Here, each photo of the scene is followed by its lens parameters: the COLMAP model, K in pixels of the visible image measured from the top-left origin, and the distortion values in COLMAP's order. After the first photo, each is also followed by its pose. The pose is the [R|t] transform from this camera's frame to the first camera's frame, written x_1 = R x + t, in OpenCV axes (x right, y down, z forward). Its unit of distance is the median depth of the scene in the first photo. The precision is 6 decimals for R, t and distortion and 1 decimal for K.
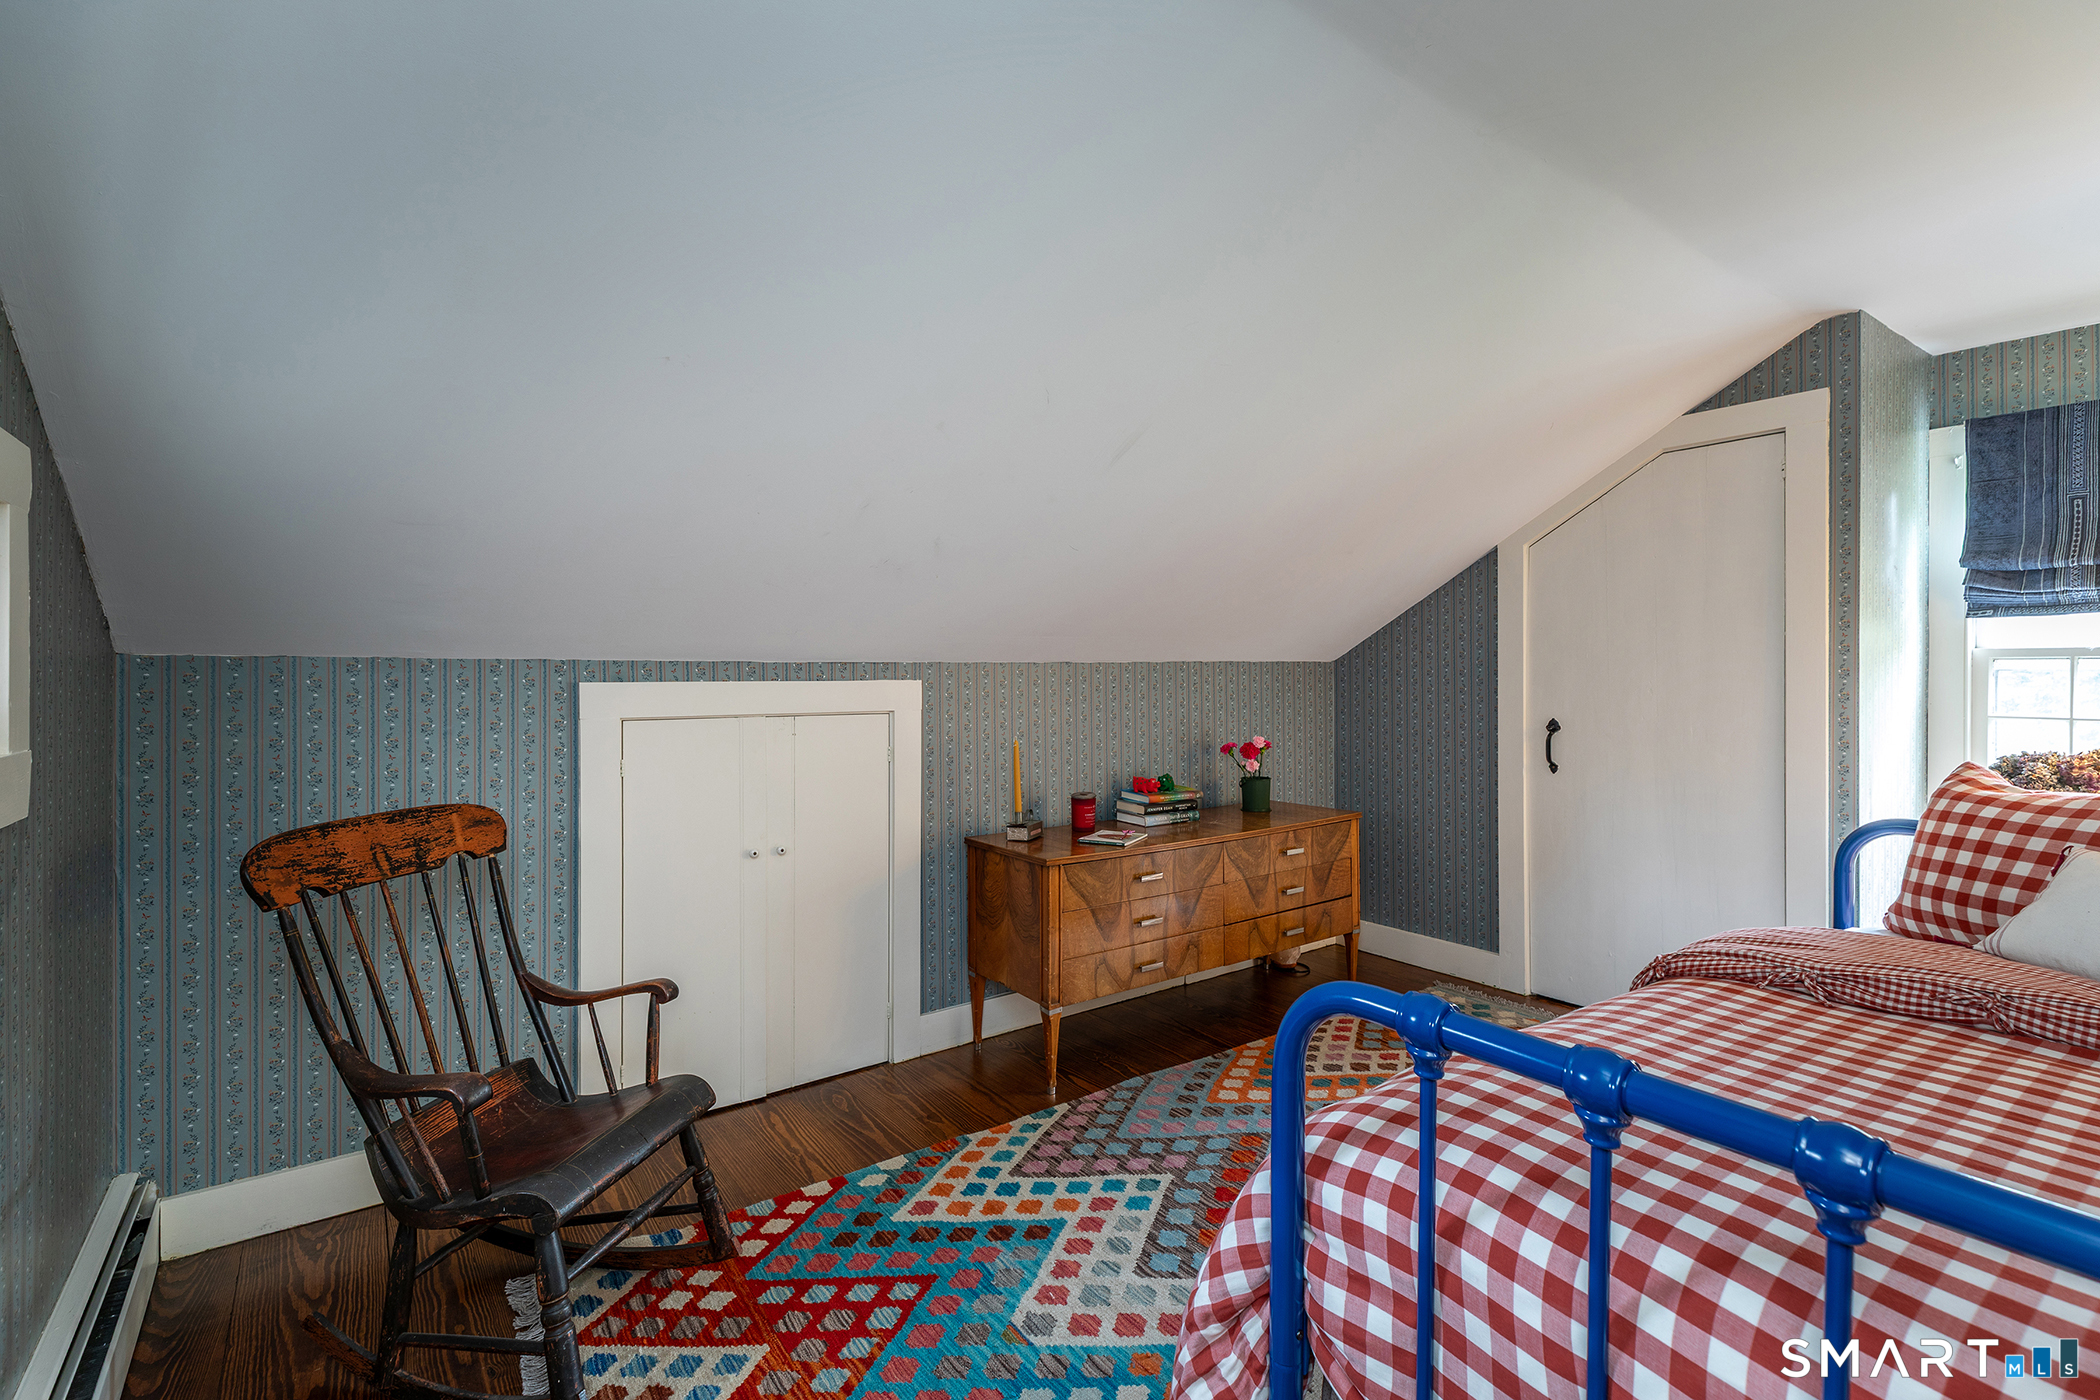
lens RADIAL K [[947.8, 0, 1046.6], [0, 947.8, 686.3], [0, 0, 1]] dist [0.003135, -0.000159]
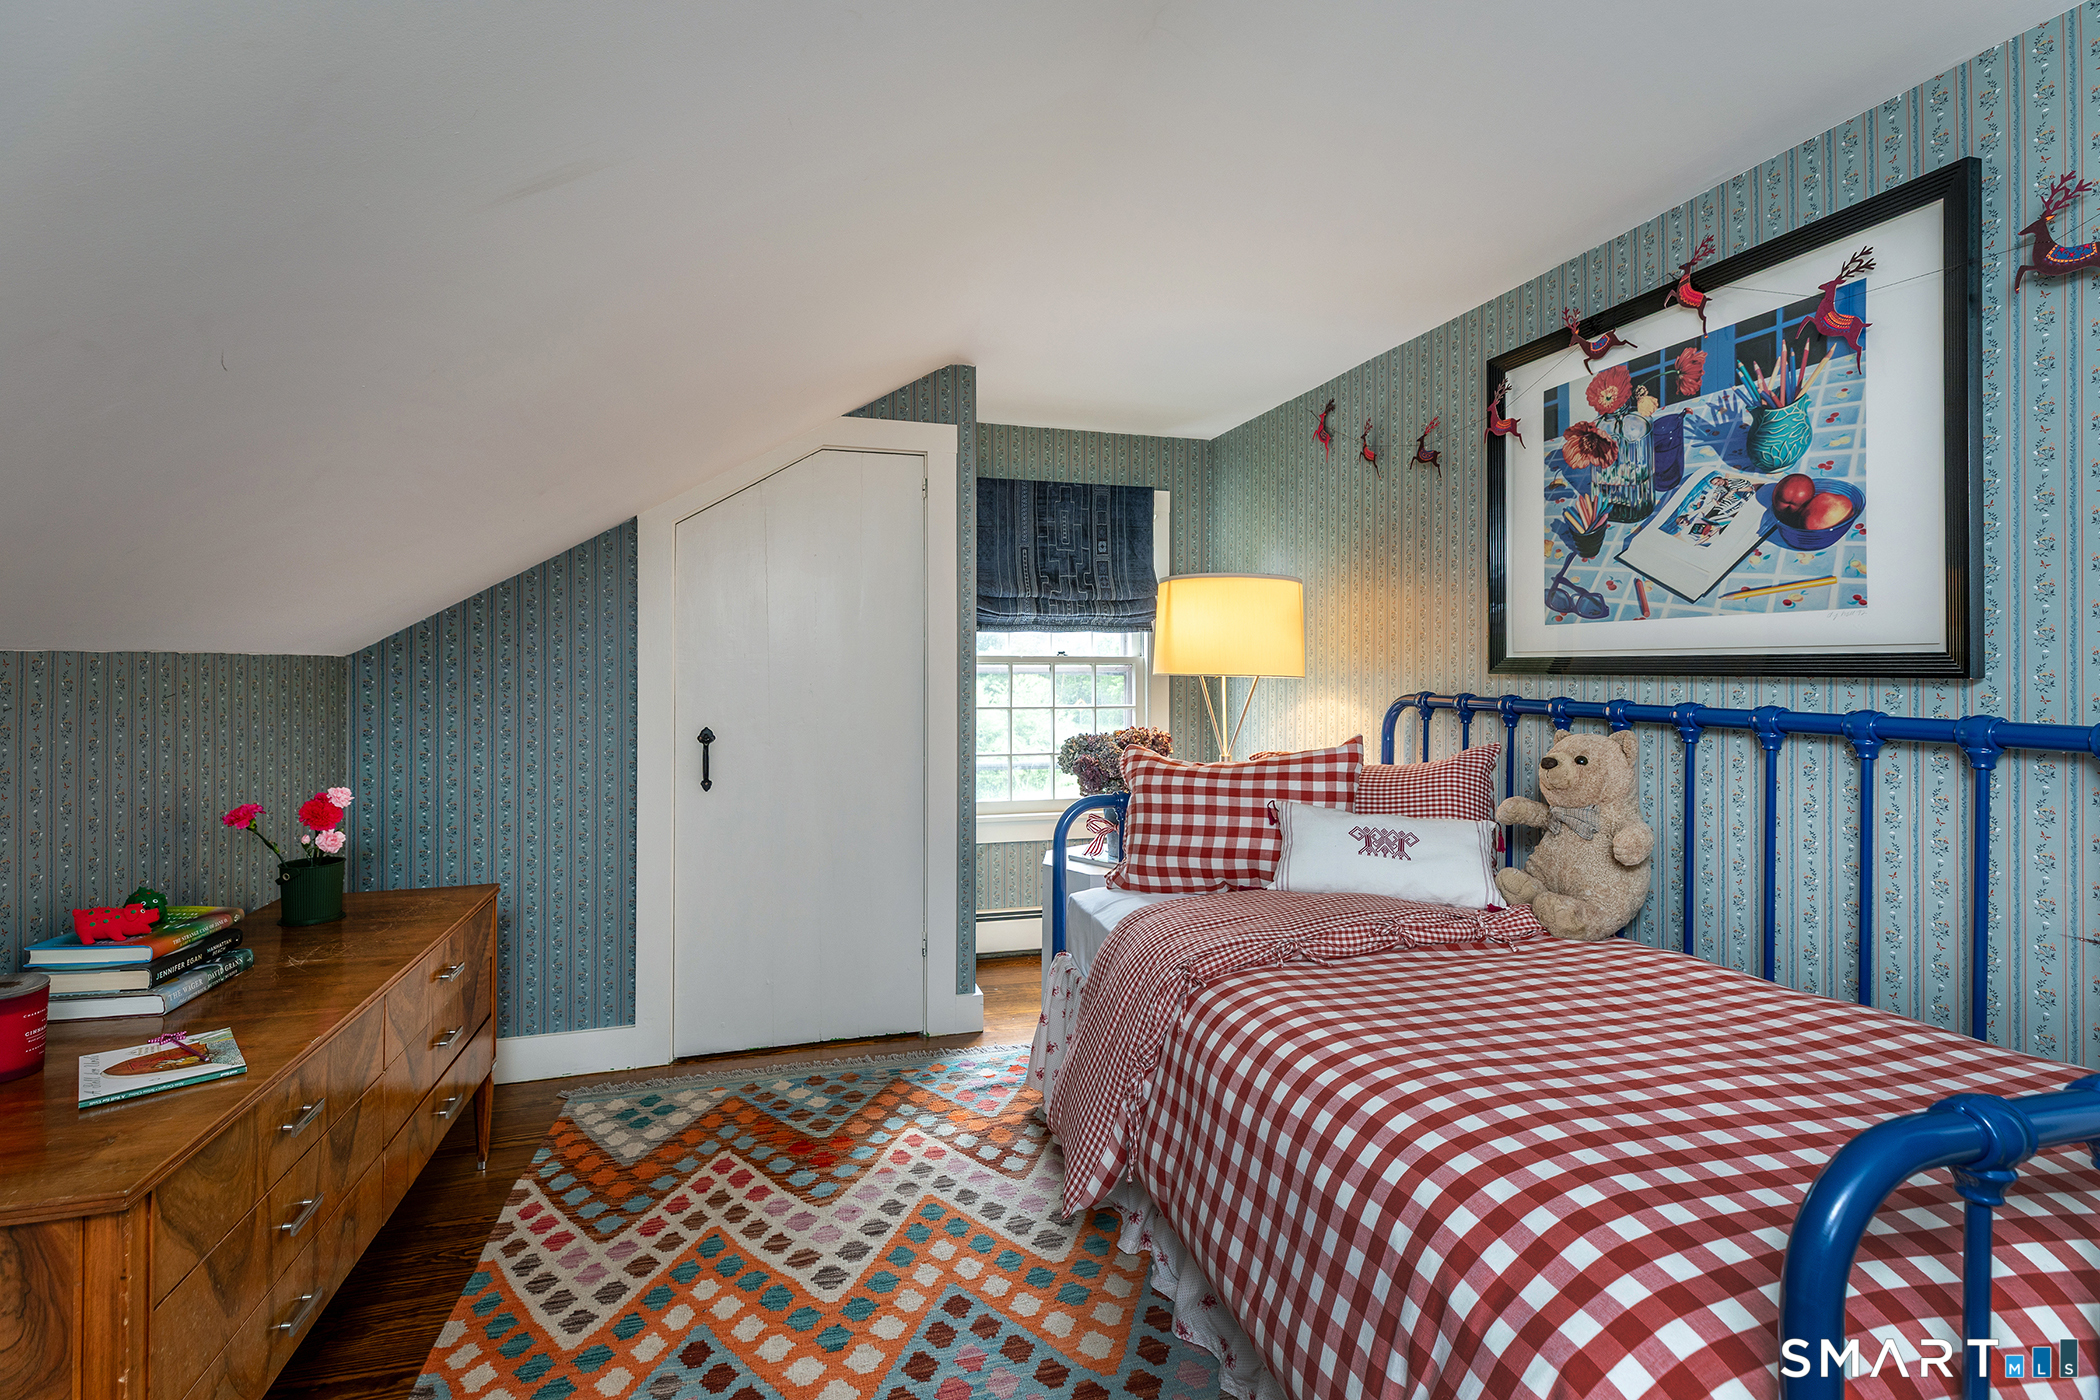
lens RADIAL K [[947.8, 0, 1035.5], [0, 947.8, 664.6], [0, 0, 1]] dist [0.003135, -0.000159]
pose [[0.346727, 0.008314, 0.937929, -0.190383], [0.011724, 0.999844, -0.013197, -0.009304], [-0.937893, 0.015572, 0.346575, 0.470710]]
